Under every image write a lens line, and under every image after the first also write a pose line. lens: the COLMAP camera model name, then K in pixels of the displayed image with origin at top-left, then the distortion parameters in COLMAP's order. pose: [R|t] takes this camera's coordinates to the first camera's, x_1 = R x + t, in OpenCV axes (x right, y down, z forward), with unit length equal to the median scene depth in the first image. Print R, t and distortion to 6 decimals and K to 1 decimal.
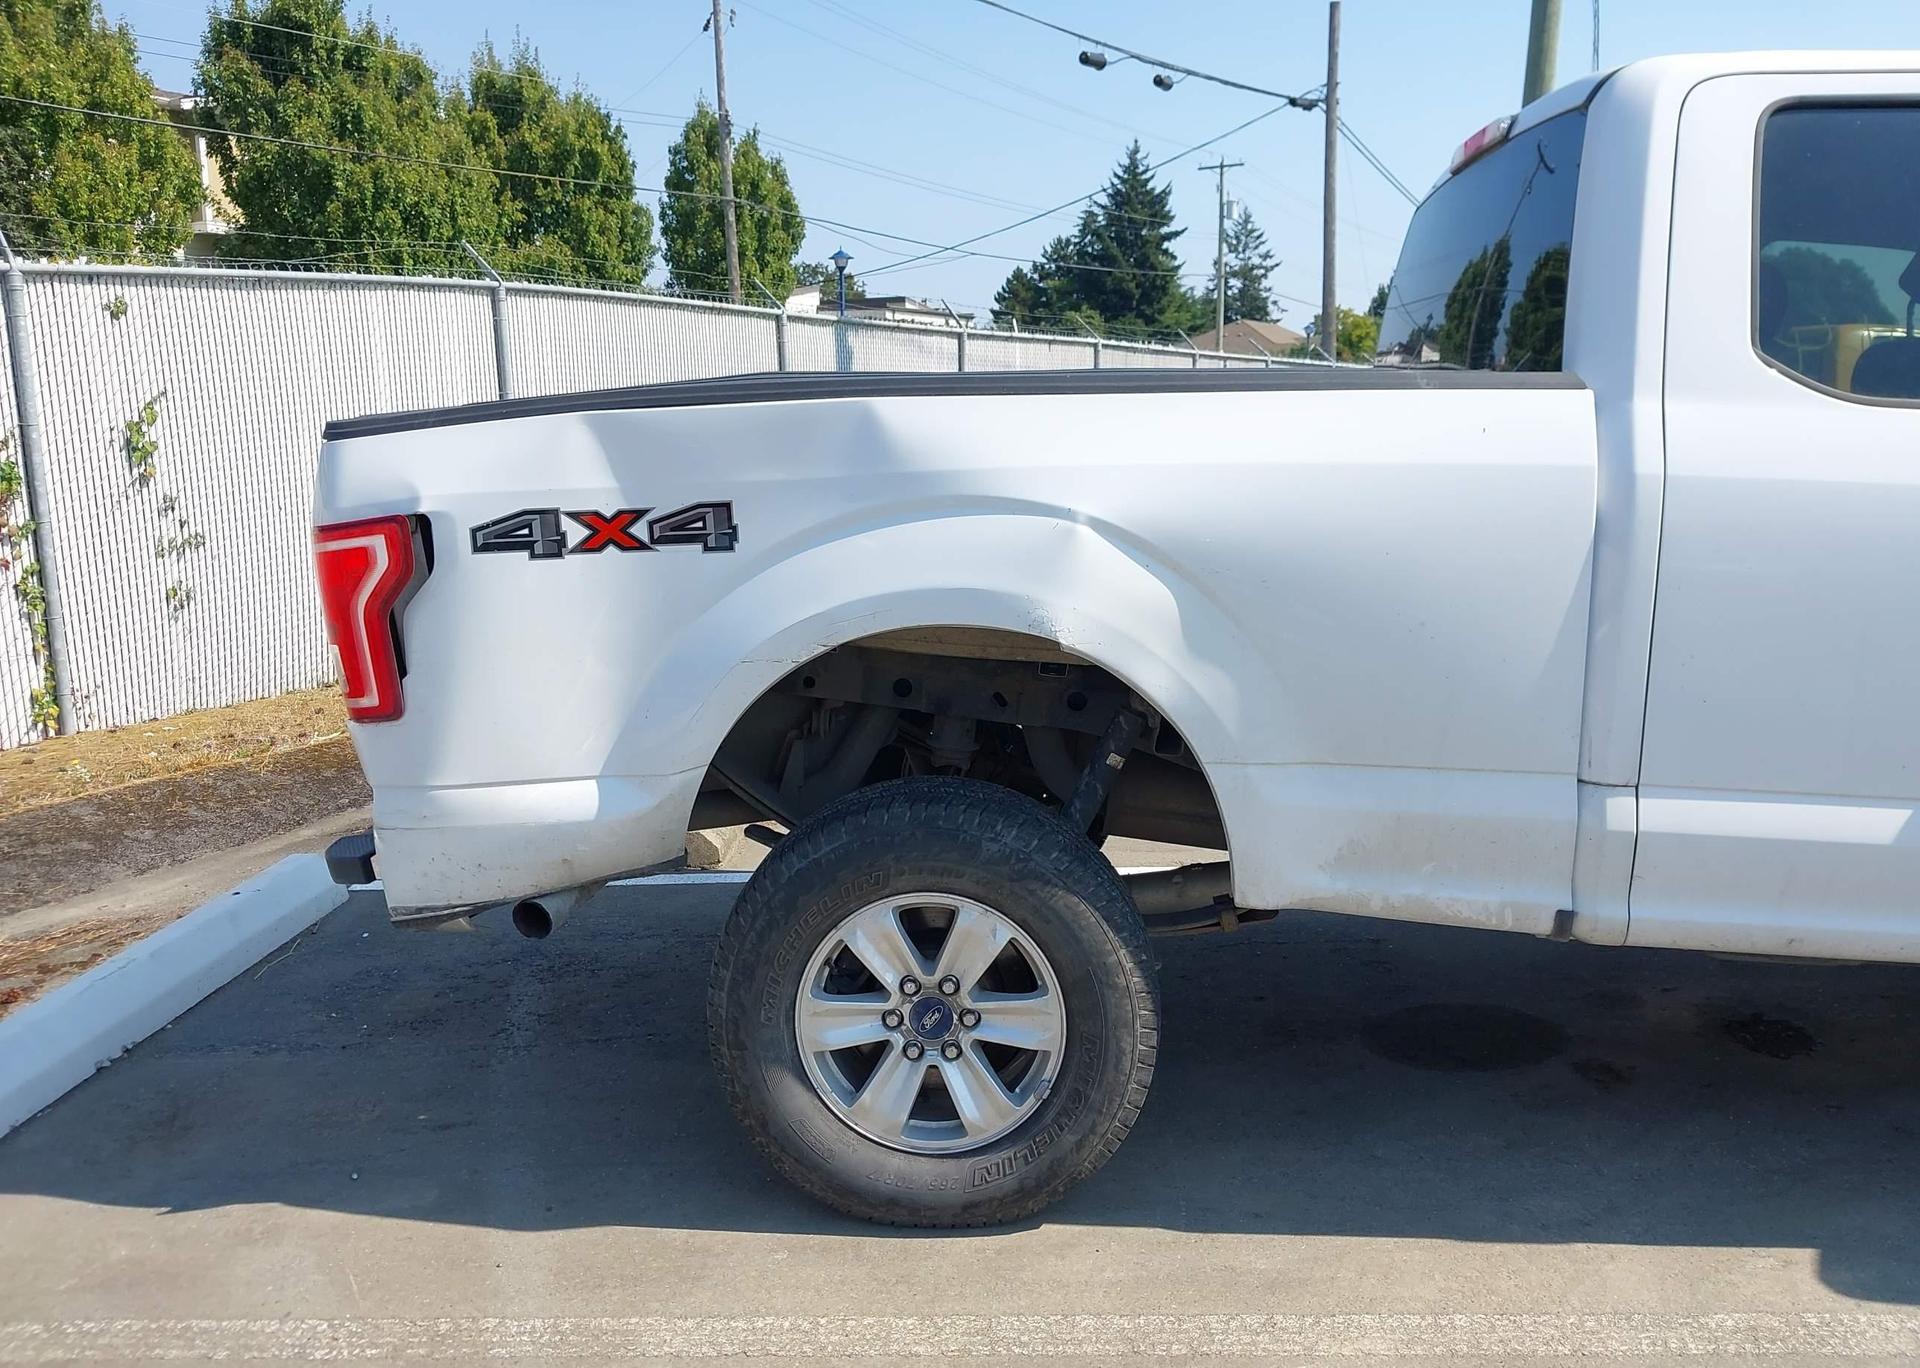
lens RADIAL K [[1543.2, 0, 963.3], [0, 1543.2, 682.9], [0, 0, 1]] dist [0.026242, -0.031488]
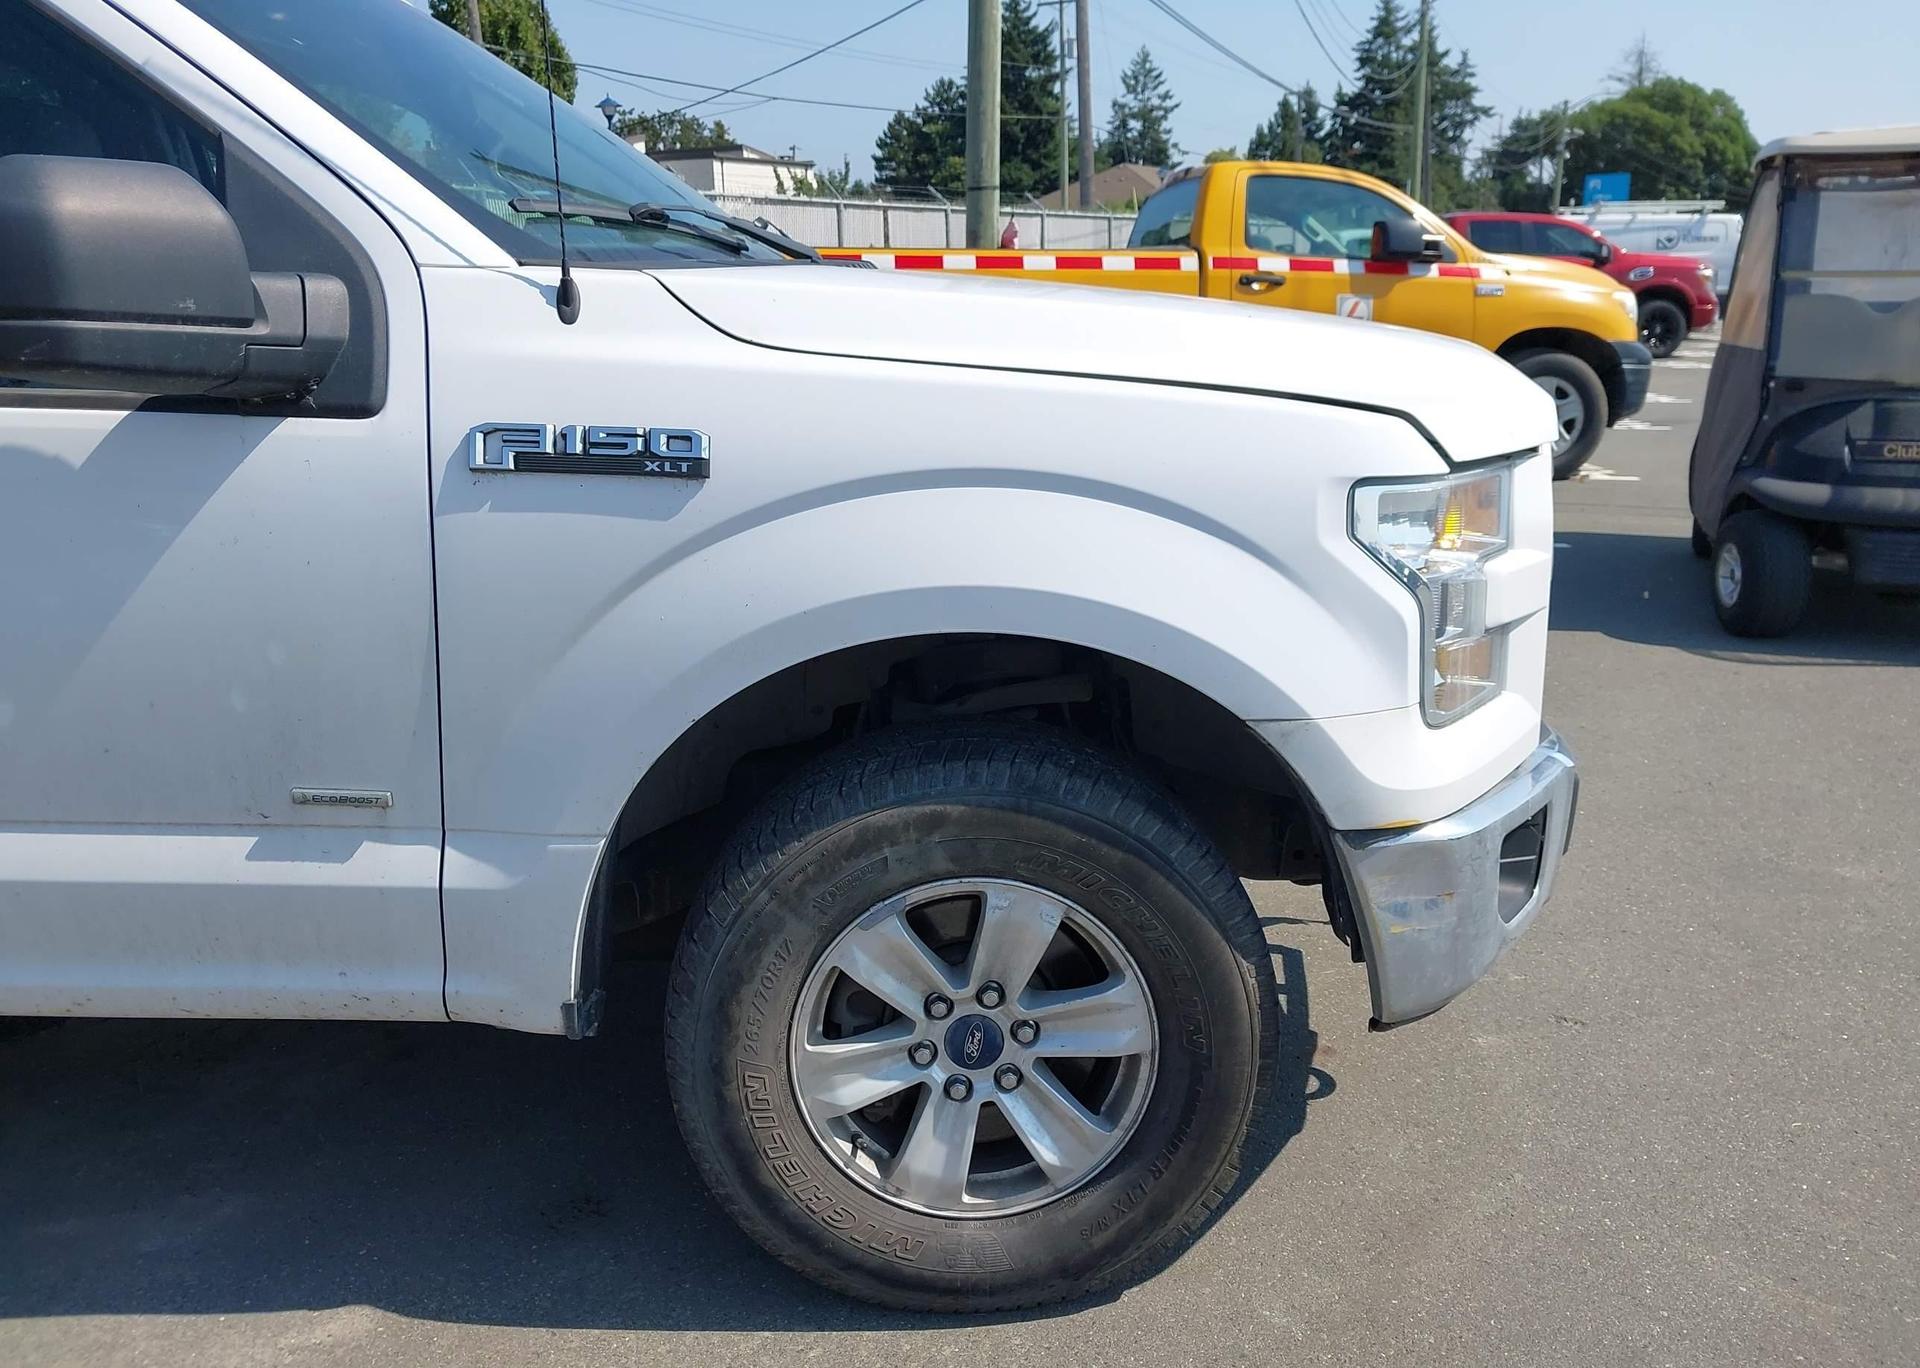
lens RADIAL K [[1543.2, 0, 988.6], [0, 1543.2, 676.6], [0, 0, 1]] dist [0.026242, -0.031488]
pose [[0.998060, -0.033902, 0.052219, 0.162591], [0.029222, 0.995698, 0.087926, -0.003556], [-0.054975, -0.086229, 0.994757, 0.019910]]
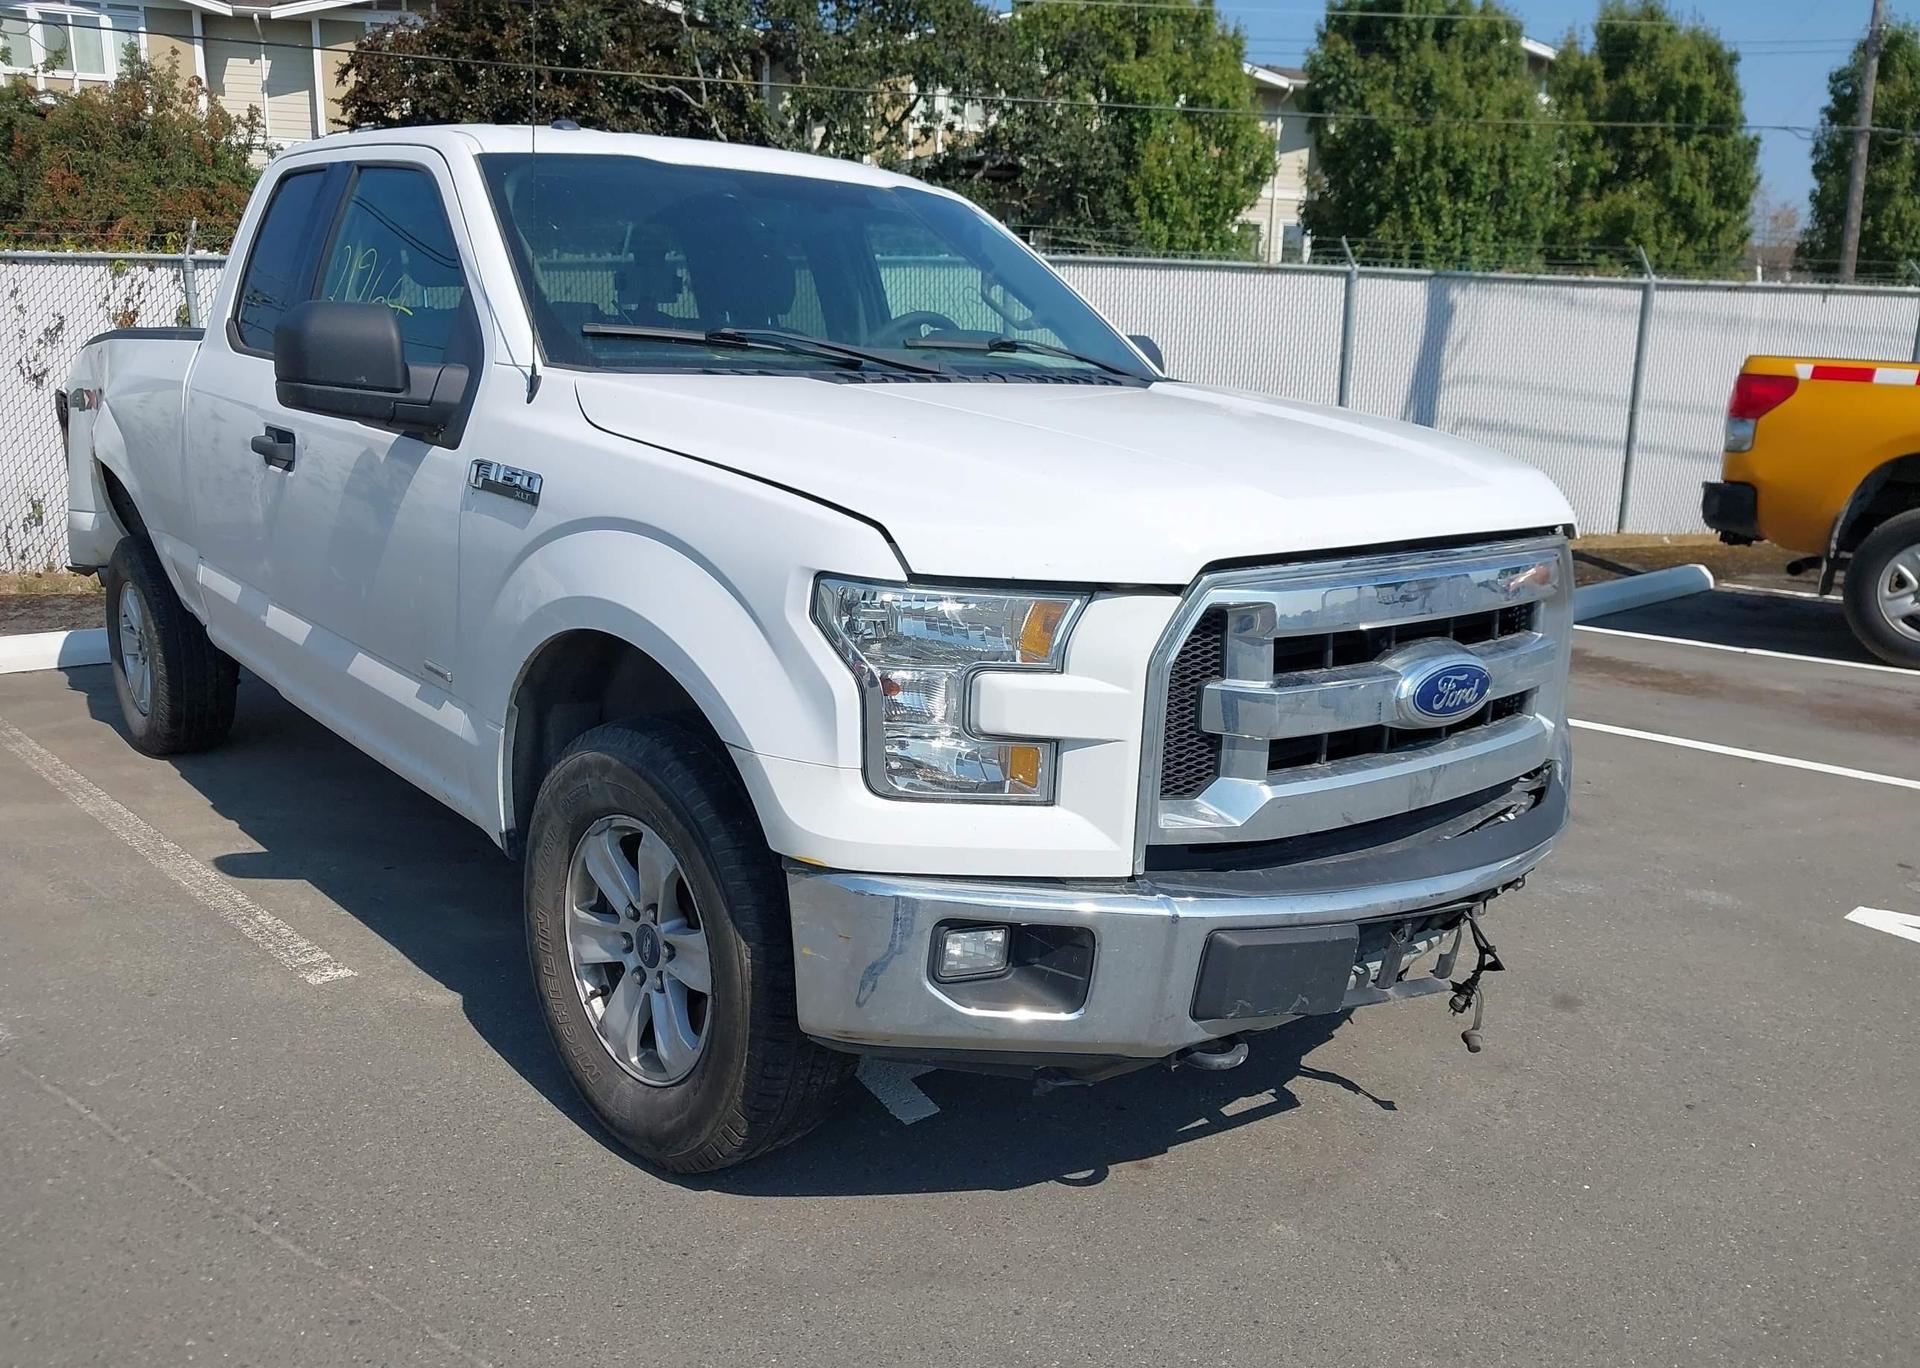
lens RADIAL K [[1543.2, 0, 950.5], [0, 1543.2, 684.9], [0, 0, 1]] dist [0.026242, -0.031488]
pose [[0.694309, 0.170681, -0.699144, 0.266098], [-0.148751, 0.984527, 0.092629, -0.009630], [0.704136, 0.039685, 0.708955, 0.037822]]
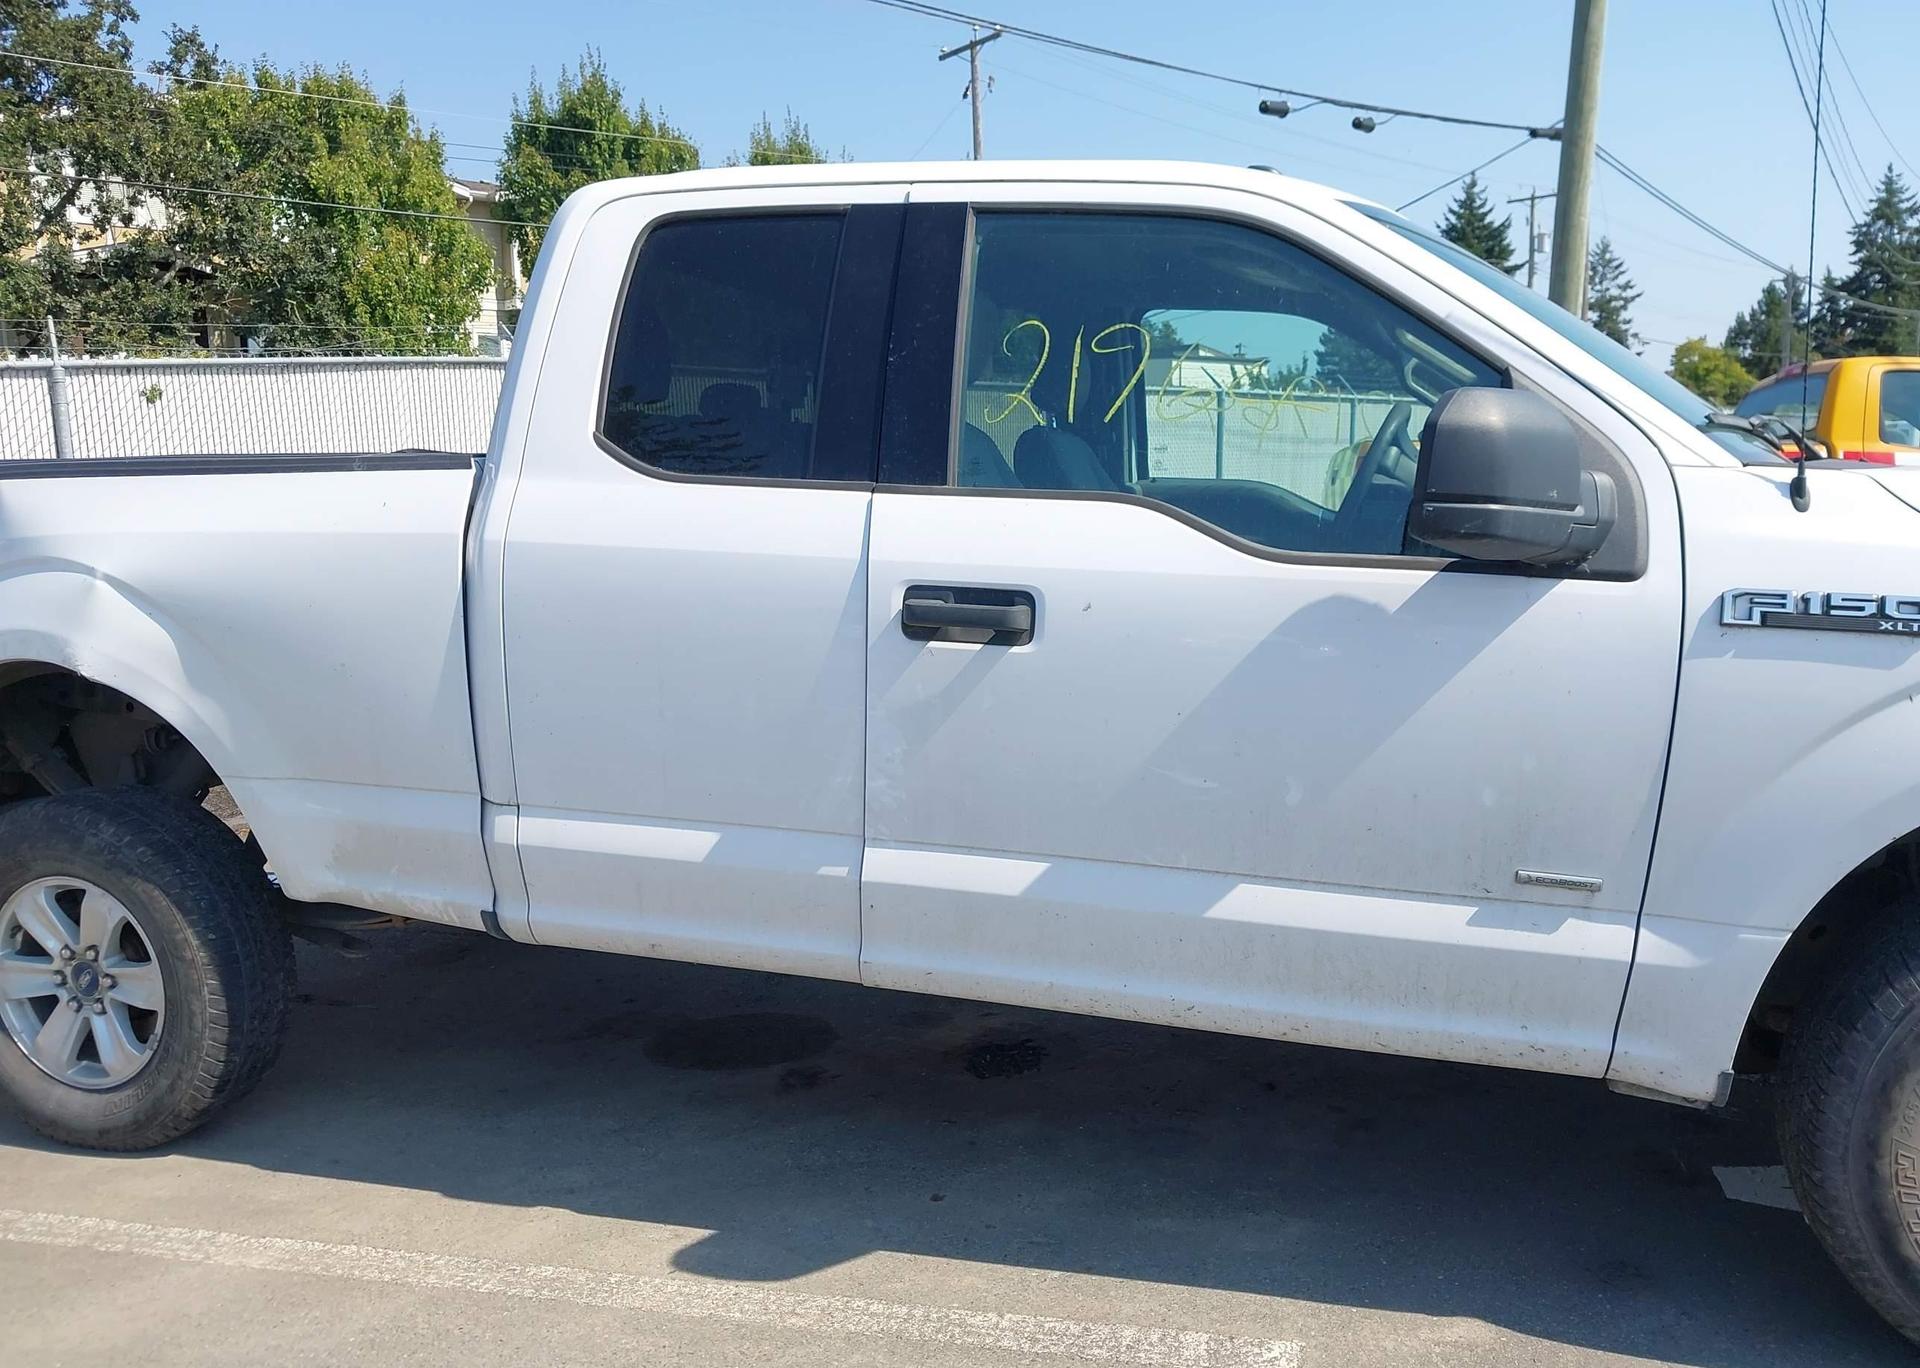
lens RADIAL K [[1543.2, 0, 962.2], [0, 1543.2, 689.9], [0, 0, 1]] dist [0.026242, -0.031488]
pose [[0.975145, 0.017353, -0.220887, 0.113947], [-0.022929, 0.999479, -0.022702, -0.000195], [0.220378, 0.027202, 0.975035, -0.007575]]
